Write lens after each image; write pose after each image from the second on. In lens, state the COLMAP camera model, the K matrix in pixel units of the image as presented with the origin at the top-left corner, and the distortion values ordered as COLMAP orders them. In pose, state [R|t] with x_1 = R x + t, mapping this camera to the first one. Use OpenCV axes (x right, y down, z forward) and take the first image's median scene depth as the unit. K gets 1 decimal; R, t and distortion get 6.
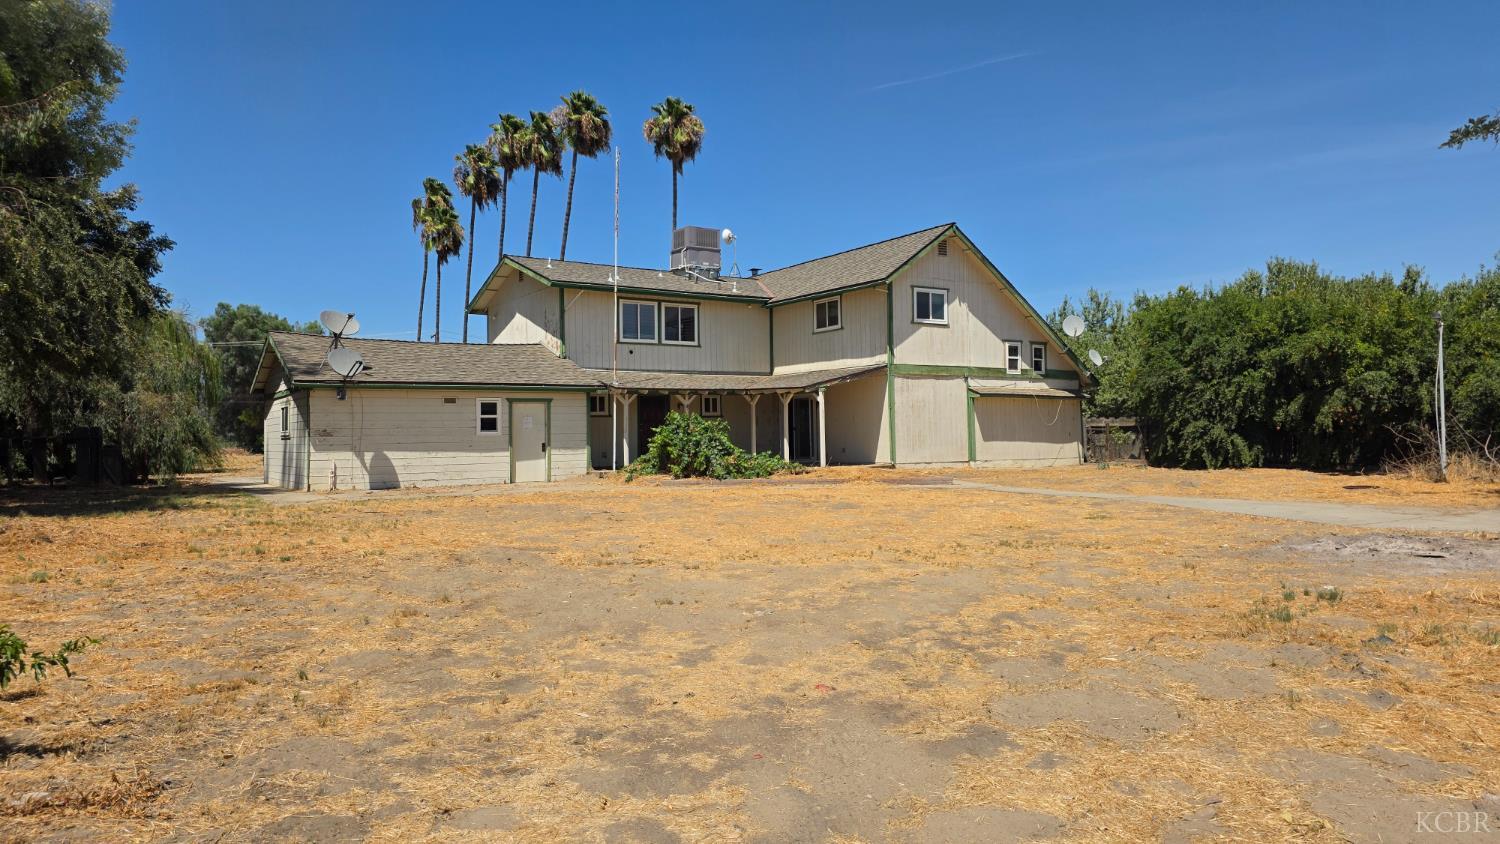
lens RADIAL K [[997.0, 0, 753.4], [0, 997.0, 375.8], [0, 0, 1]] dist [0.094436, -0.001725]
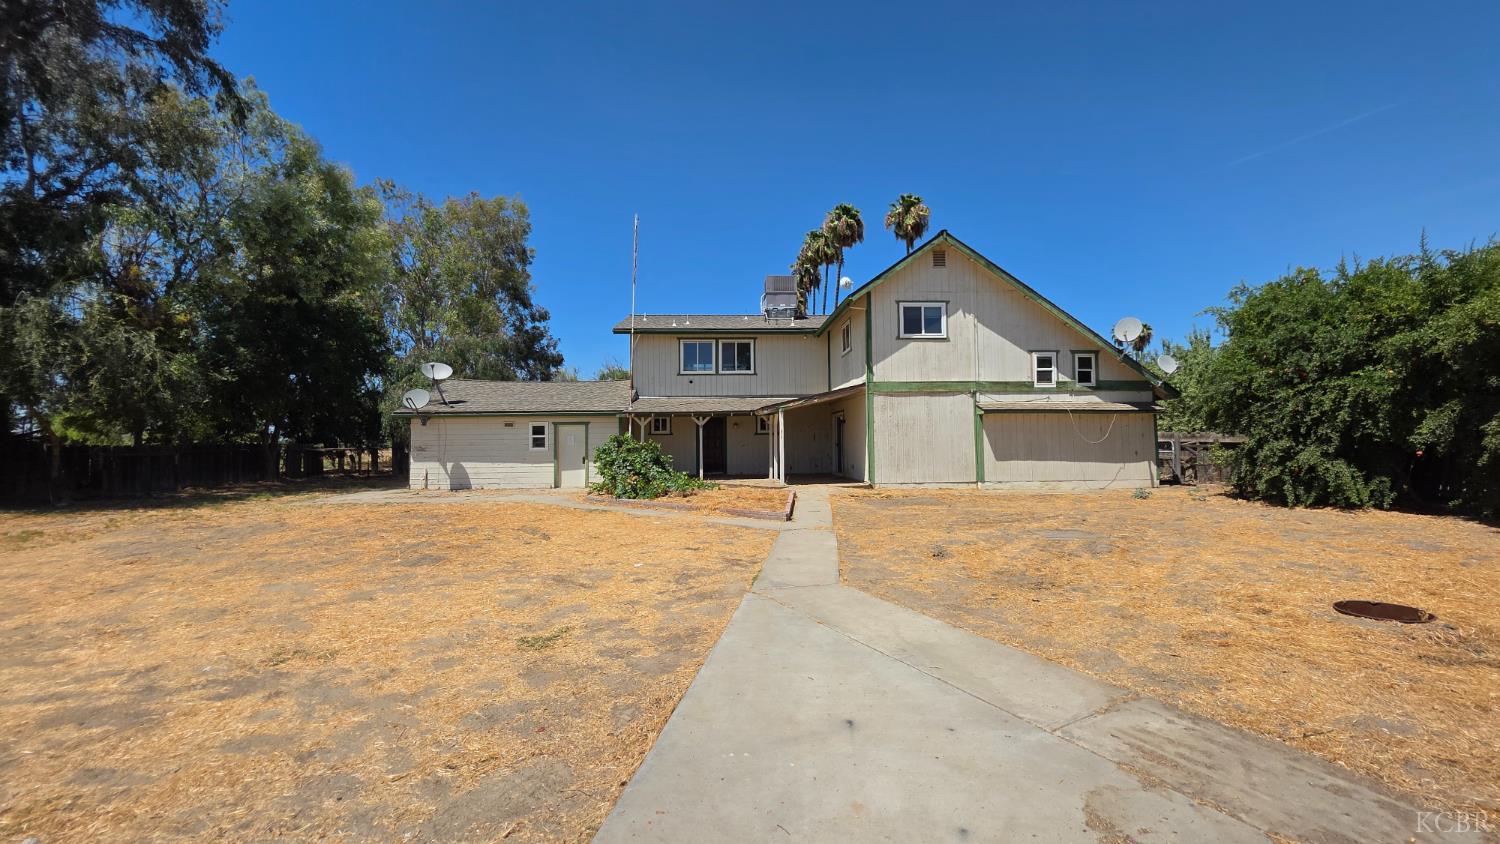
lens RADIAL K [[594.8, 0, 748.2], [0, 594.8, 415.4], [0, 0, 1]] dist [0.014116, 0.000902]
pose [[0.861531, -0.016133, -0.507449, 0.323759], [0.029255, 0.999412, 0.017895, 0.006816], [0.506861, -0.030263, 0.861496, 0.421811]]
